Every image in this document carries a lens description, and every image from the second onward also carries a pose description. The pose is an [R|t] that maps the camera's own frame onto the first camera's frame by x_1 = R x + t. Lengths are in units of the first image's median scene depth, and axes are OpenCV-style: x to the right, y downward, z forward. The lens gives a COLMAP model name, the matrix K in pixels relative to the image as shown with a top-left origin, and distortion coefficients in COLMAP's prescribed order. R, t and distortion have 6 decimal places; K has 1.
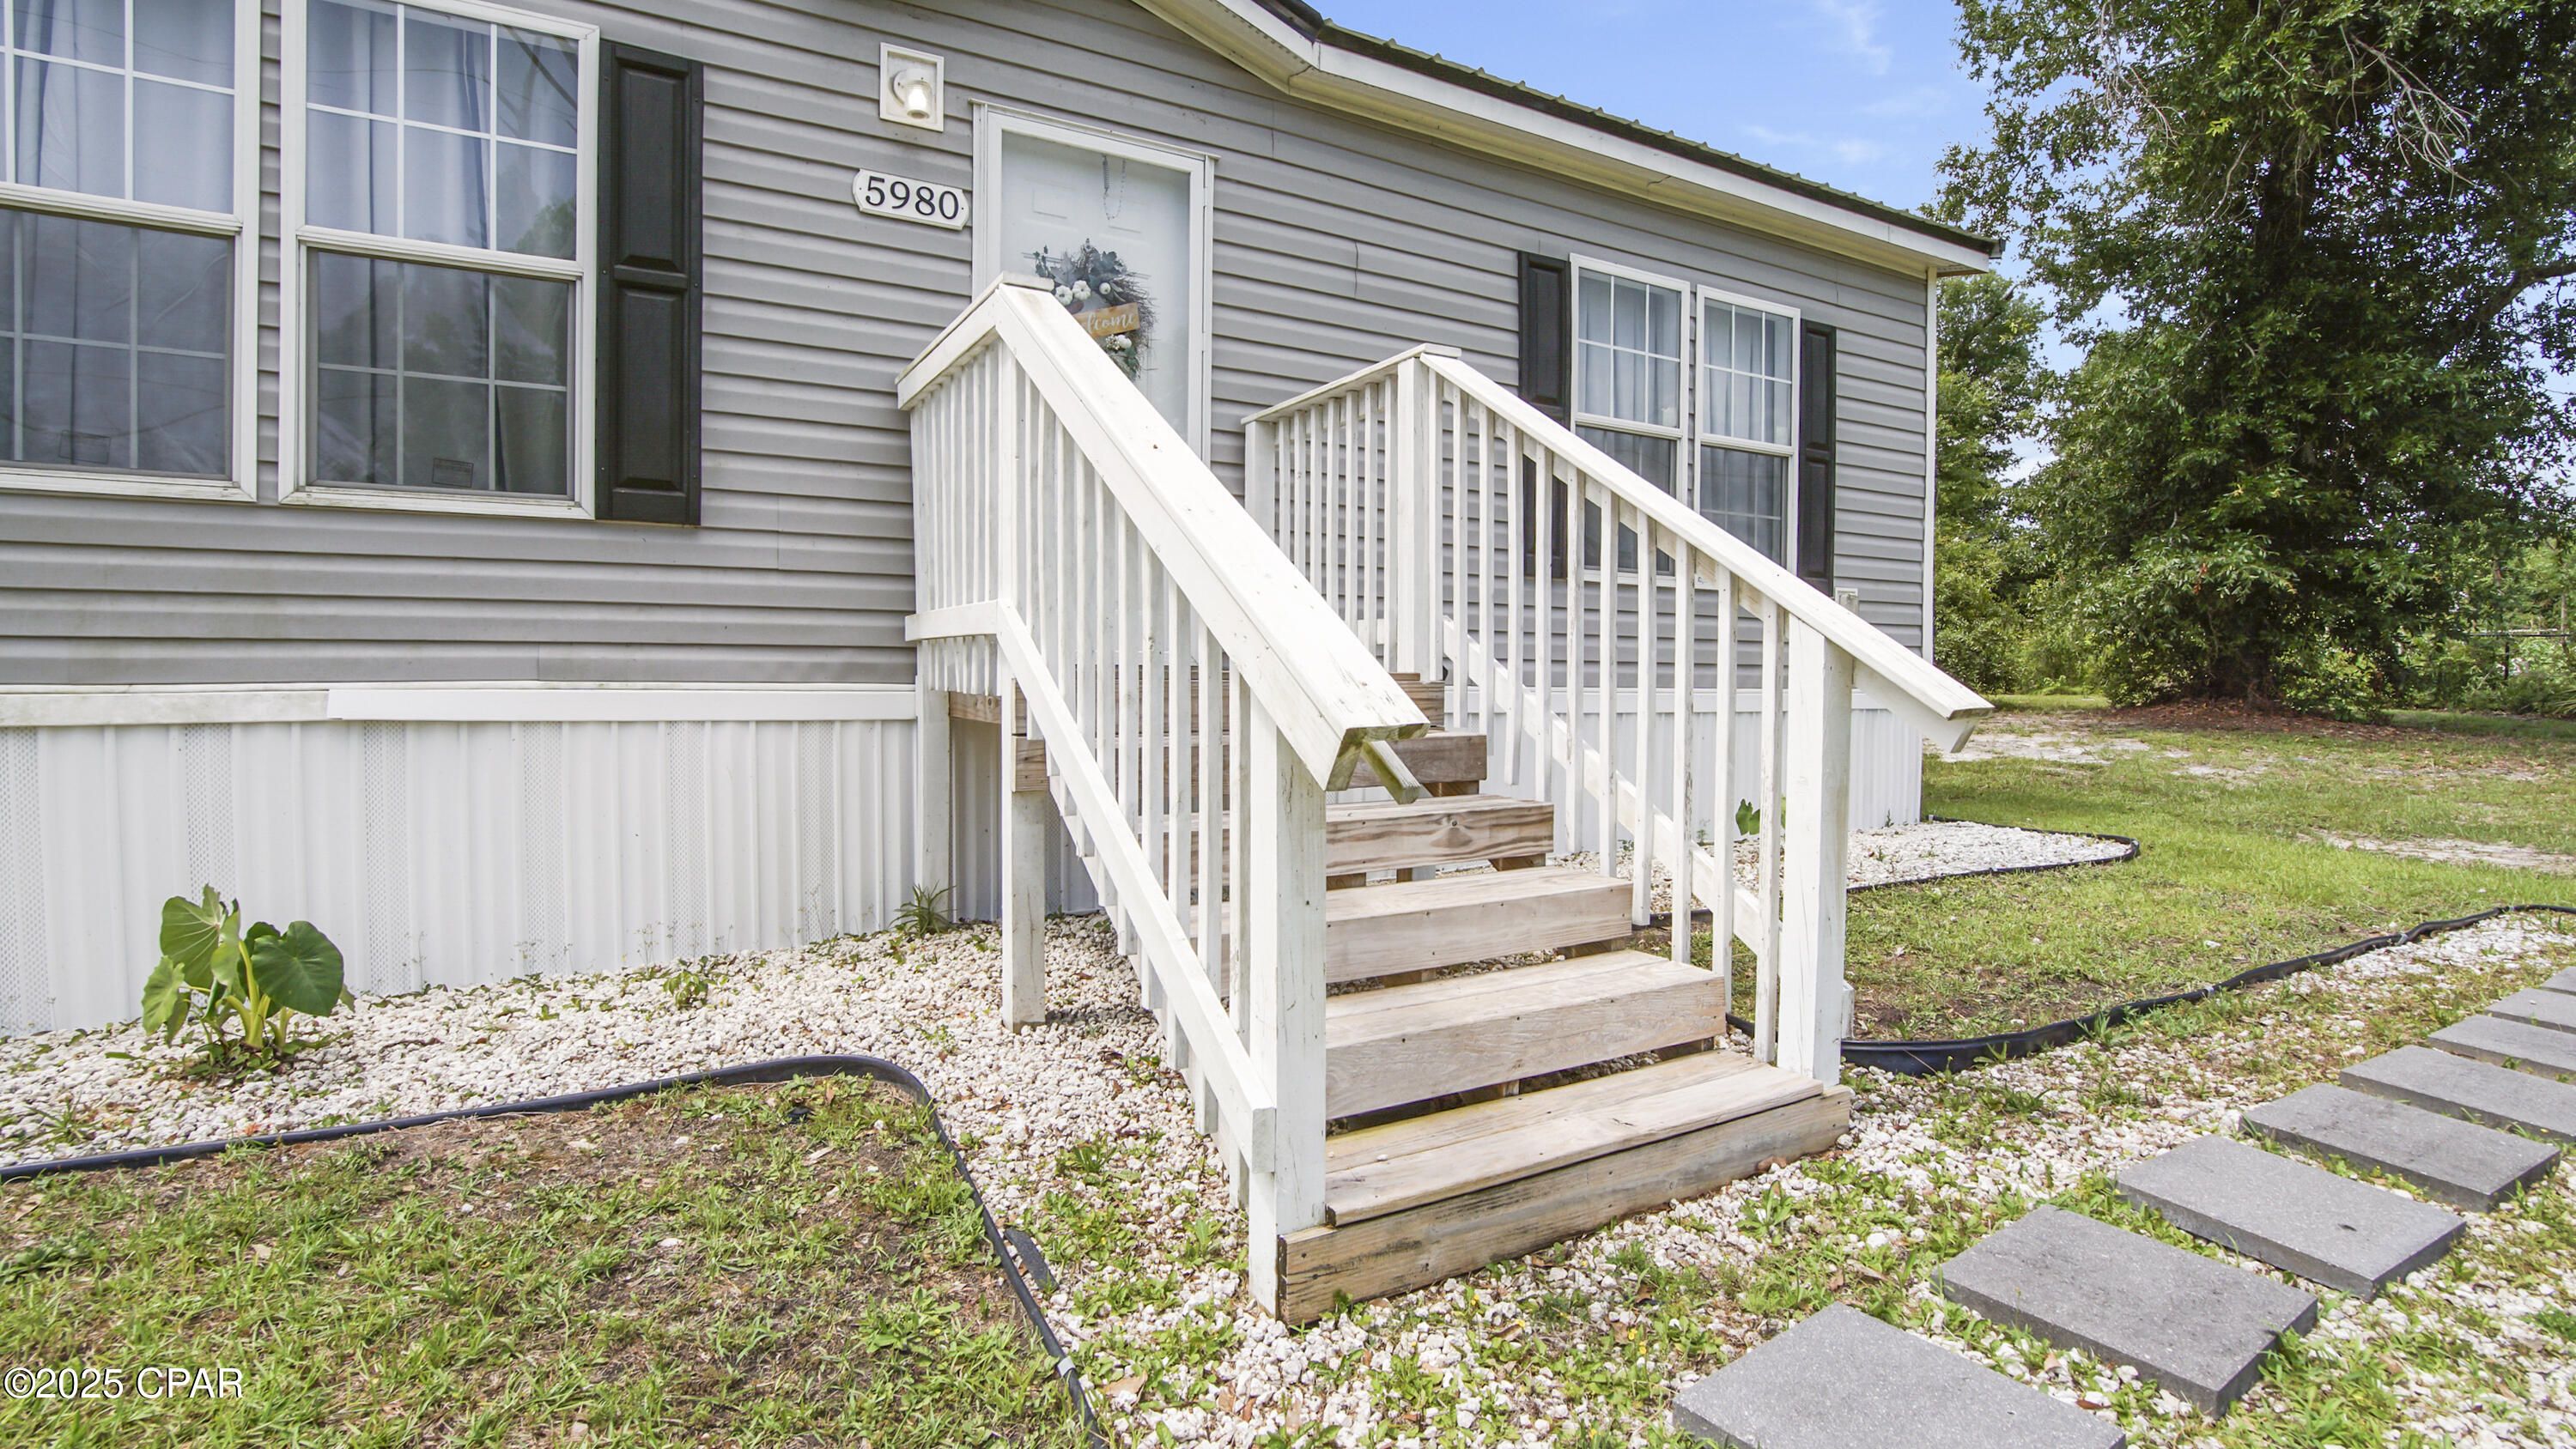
lens RADIAL K [[1154.0, 0, 1288.0], [0, 1154.0, 724.5], [0, 0, 1]] dist [-0.021771, 0.000193]
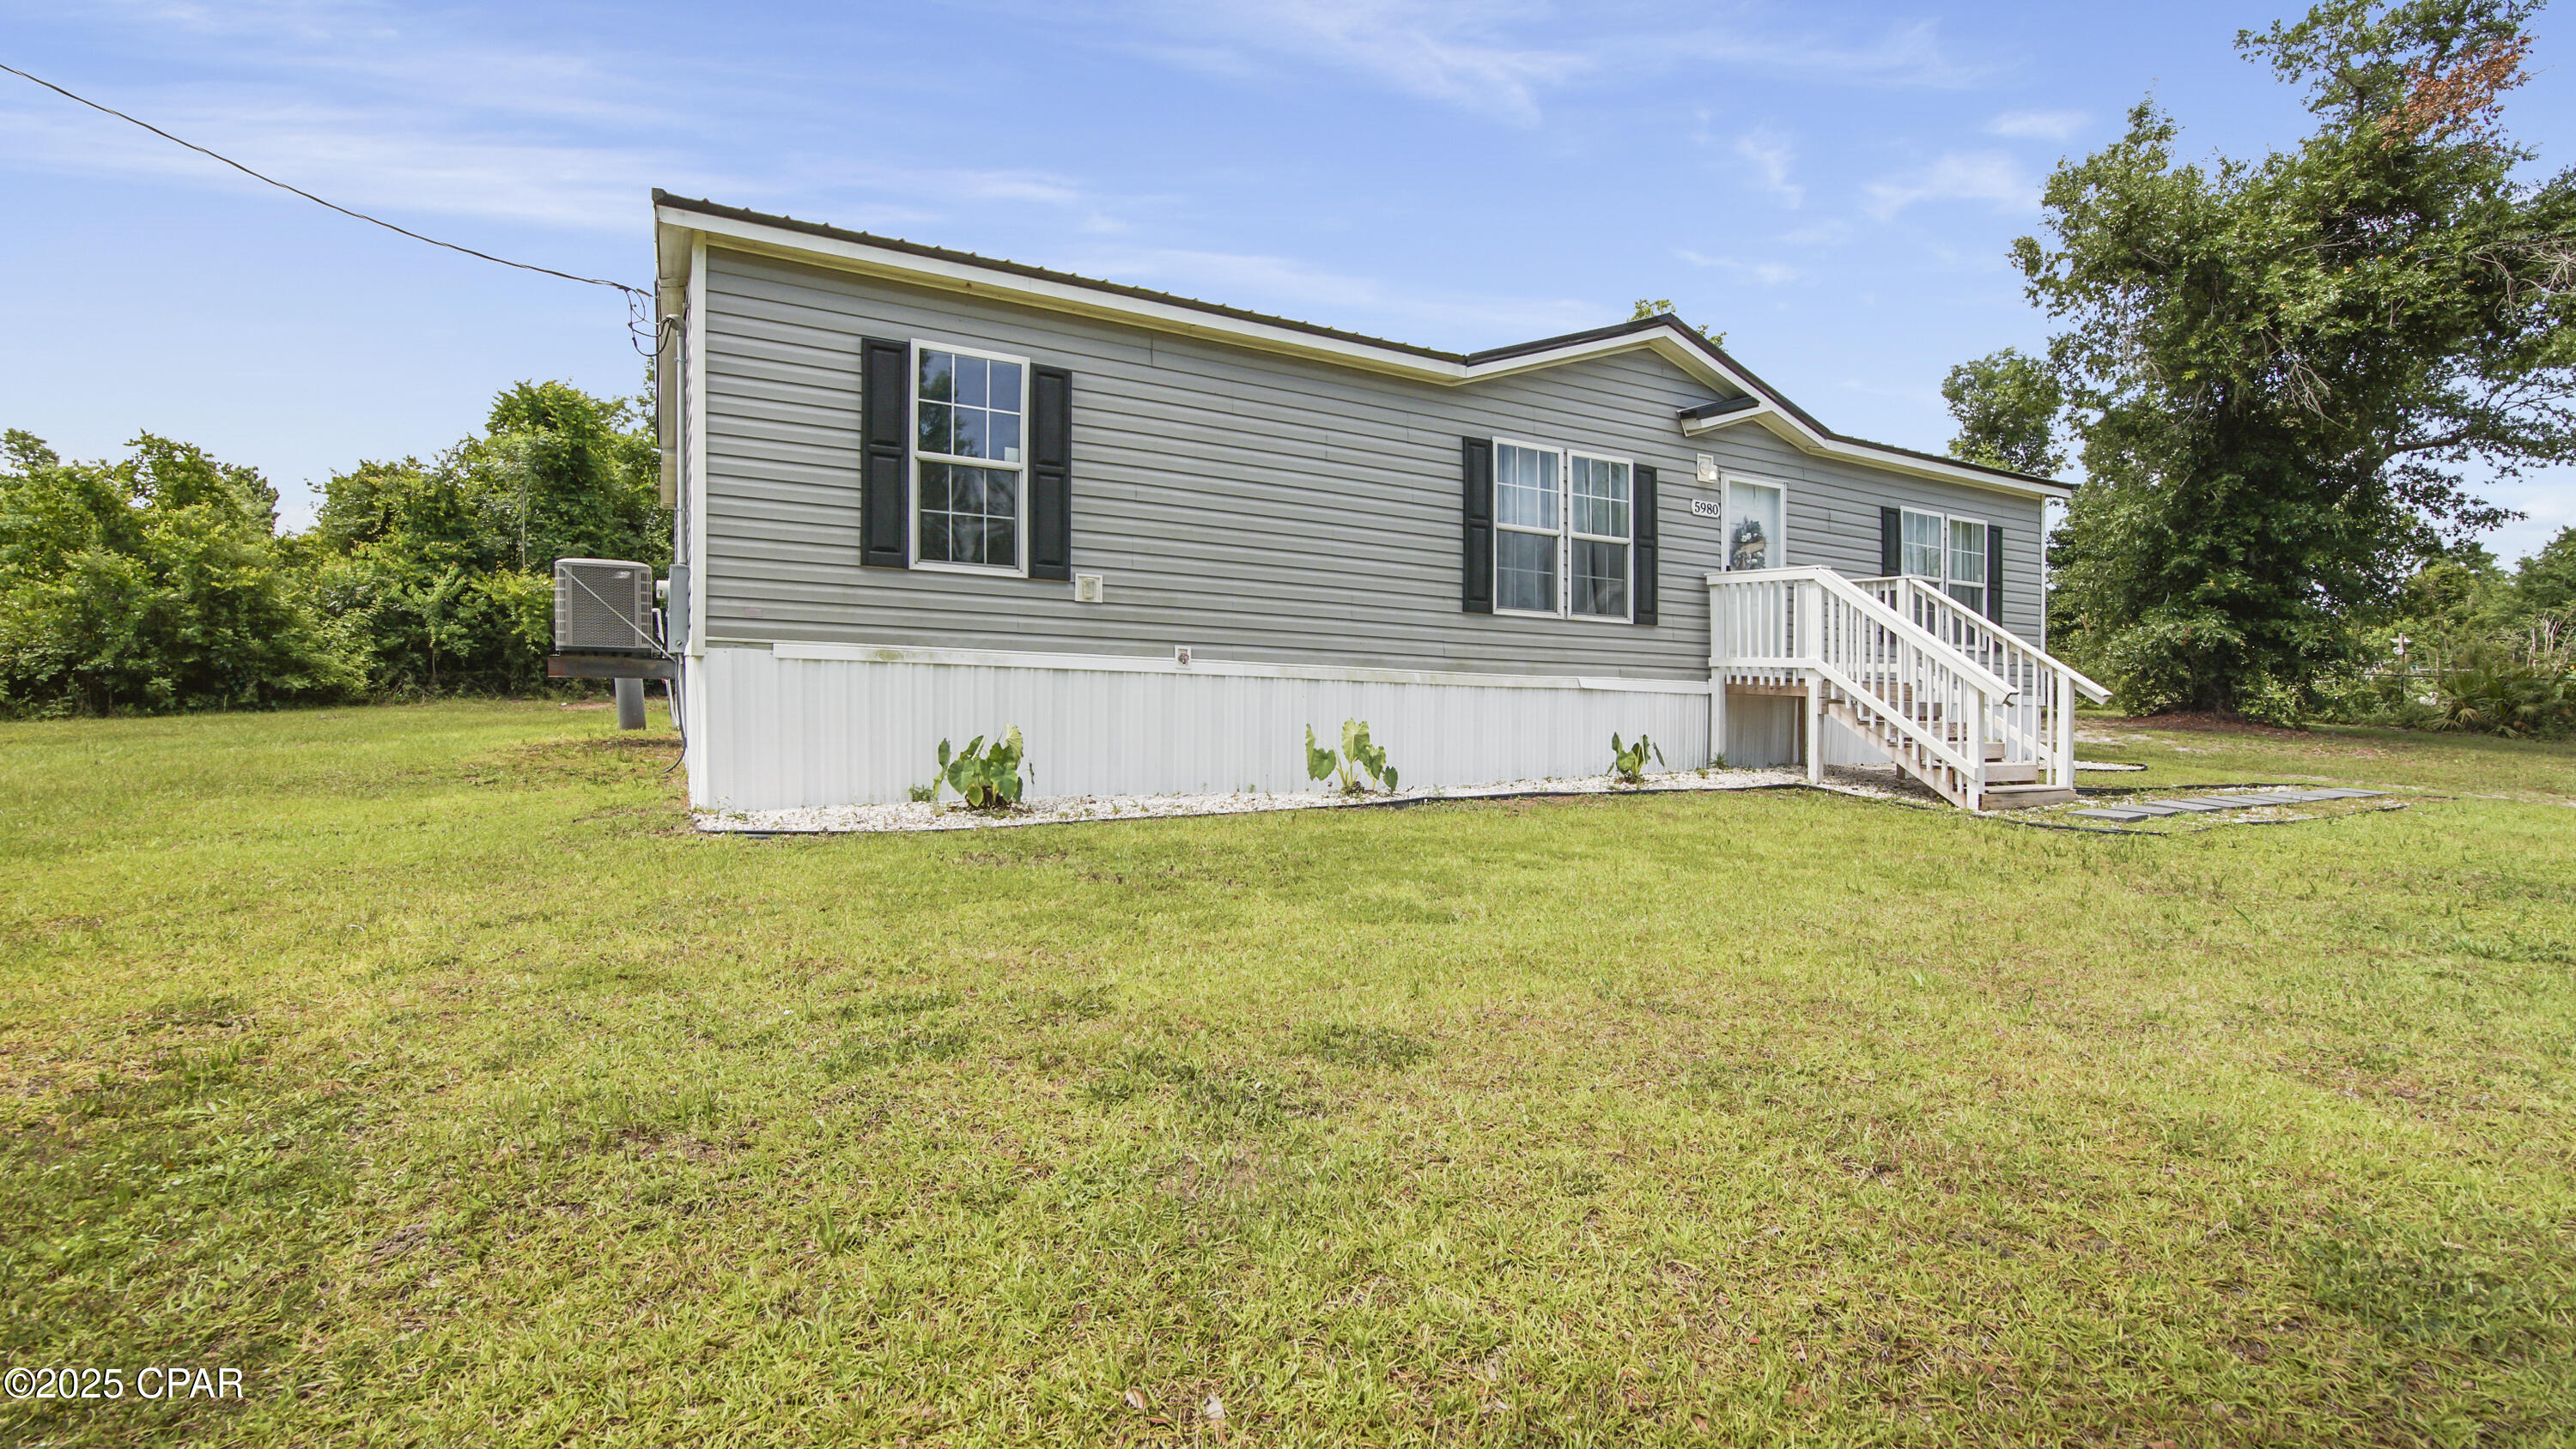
lens RADIAL K [[1191.4, 0, 1291.0], [0, 1191.4, 703.1], [0, 0, 1]] dist [-0.001982, -0.000382]
pose [[0.999815, 0.012196, 0.014866, -0.484158], [-0.011494, 0.998853, -0.046478, 0.057379], [-0.015416, 0.046299, 0.998809, -0.656411]]
